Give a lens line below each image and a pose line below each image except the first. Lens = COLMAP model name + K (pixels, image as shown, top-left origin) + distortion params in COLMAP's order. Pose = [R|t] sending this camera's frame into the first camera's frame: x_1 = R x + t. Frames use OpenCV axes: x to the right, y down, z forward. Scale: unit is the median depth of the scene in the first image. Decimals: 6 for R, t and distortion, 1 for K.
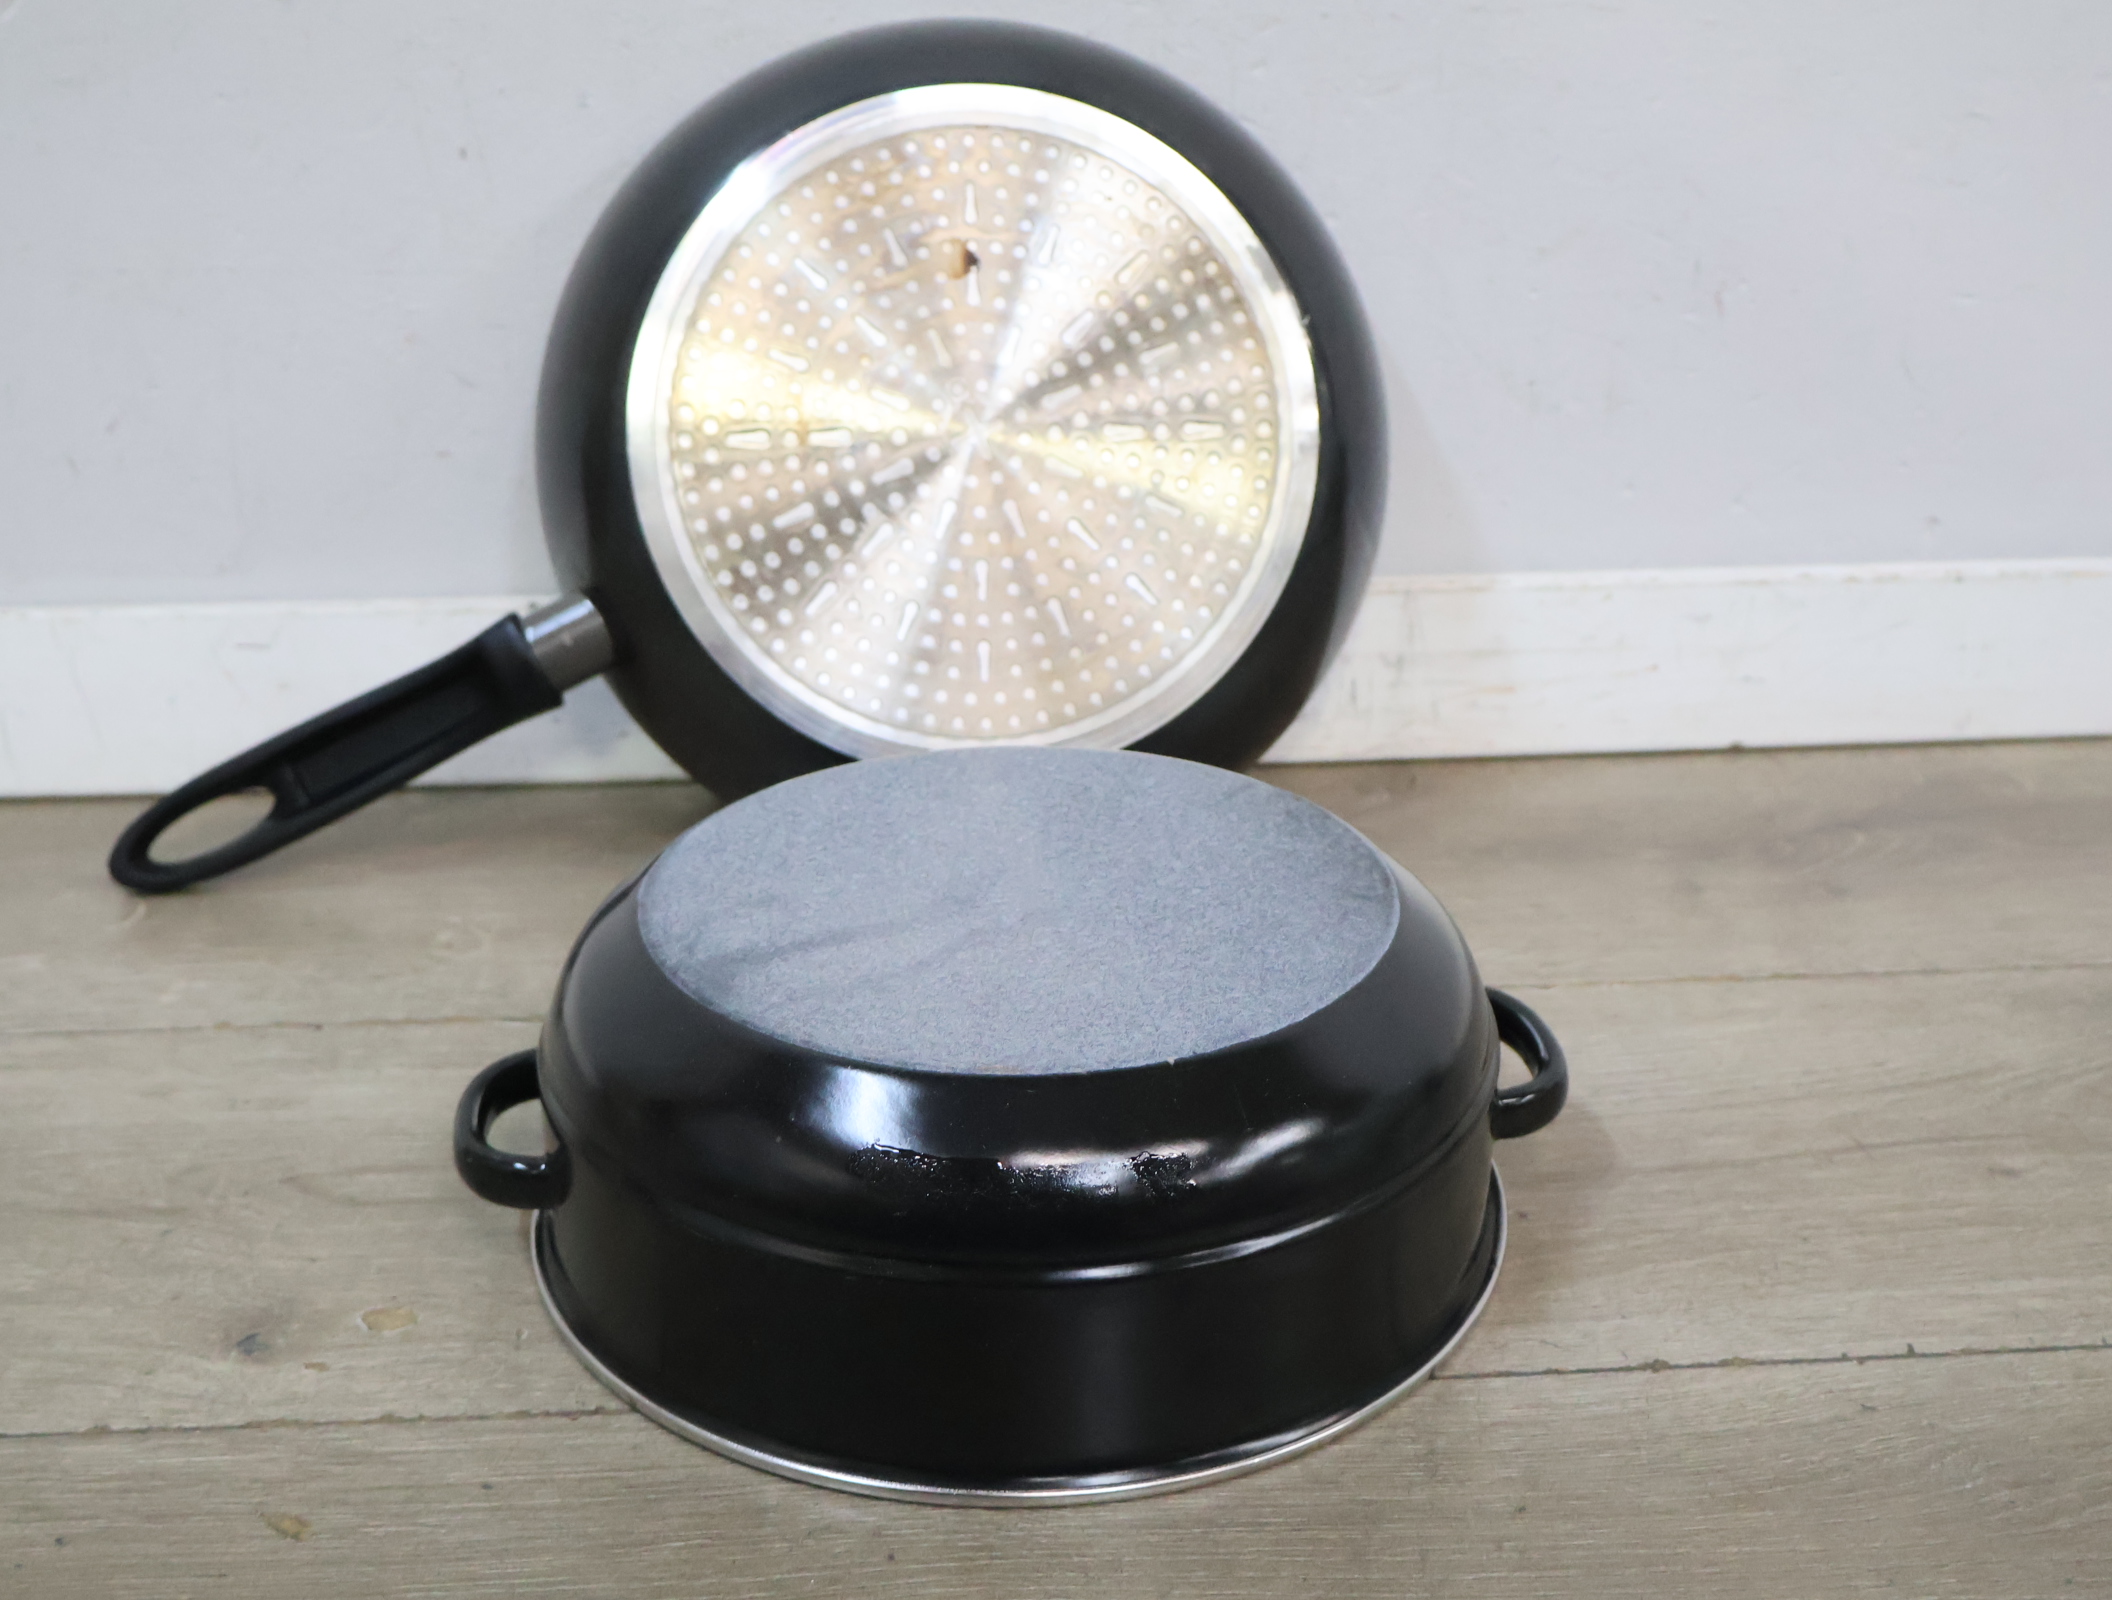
lens RADIAL K [[2475.0, 0, 1044.4], [0, 2475.0, 778.7], [0, 0, 1]] dist [0.001774, 0.000000]
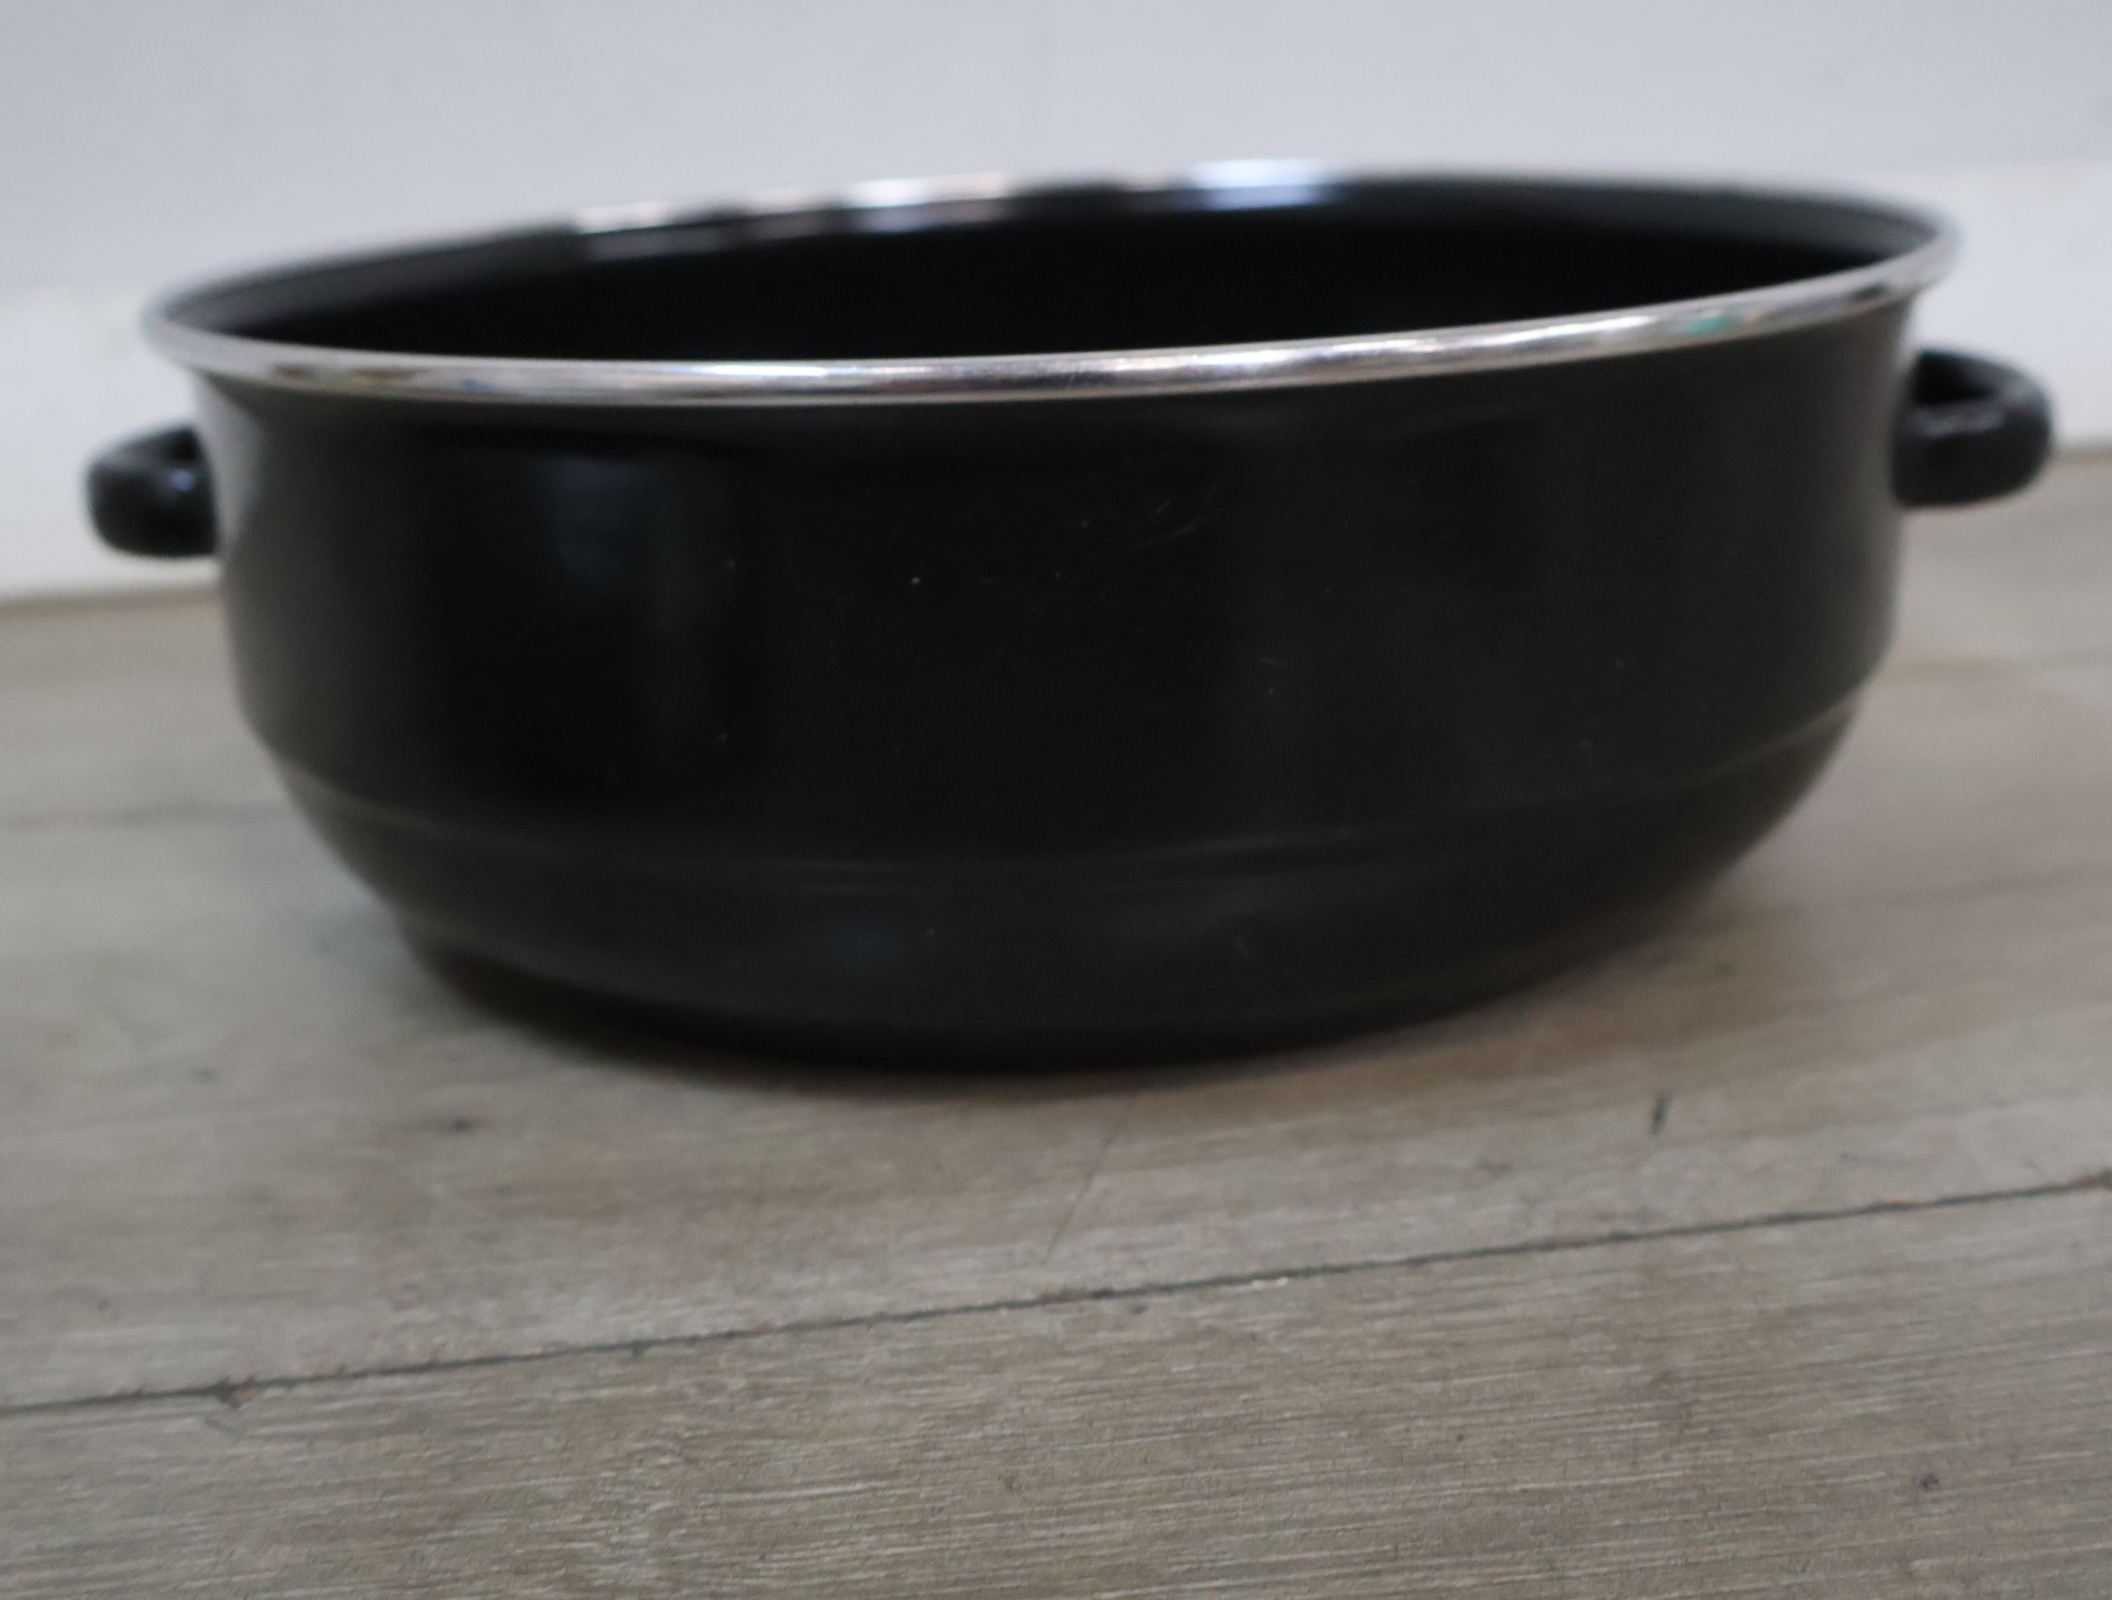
lens RADIAL K [[2475.0, 0, 1036.9], [0, 2475.0, 808.7], [0, 0, 1]] dist [0.001774, 0.000000]
pose [[0.996896, -0.064542, 0.045088, 0.037506], [0.068438, 0.993496, -0.091006, 0.197424], [-0.038921, 0.093809, 0.994829, 0.554654]]
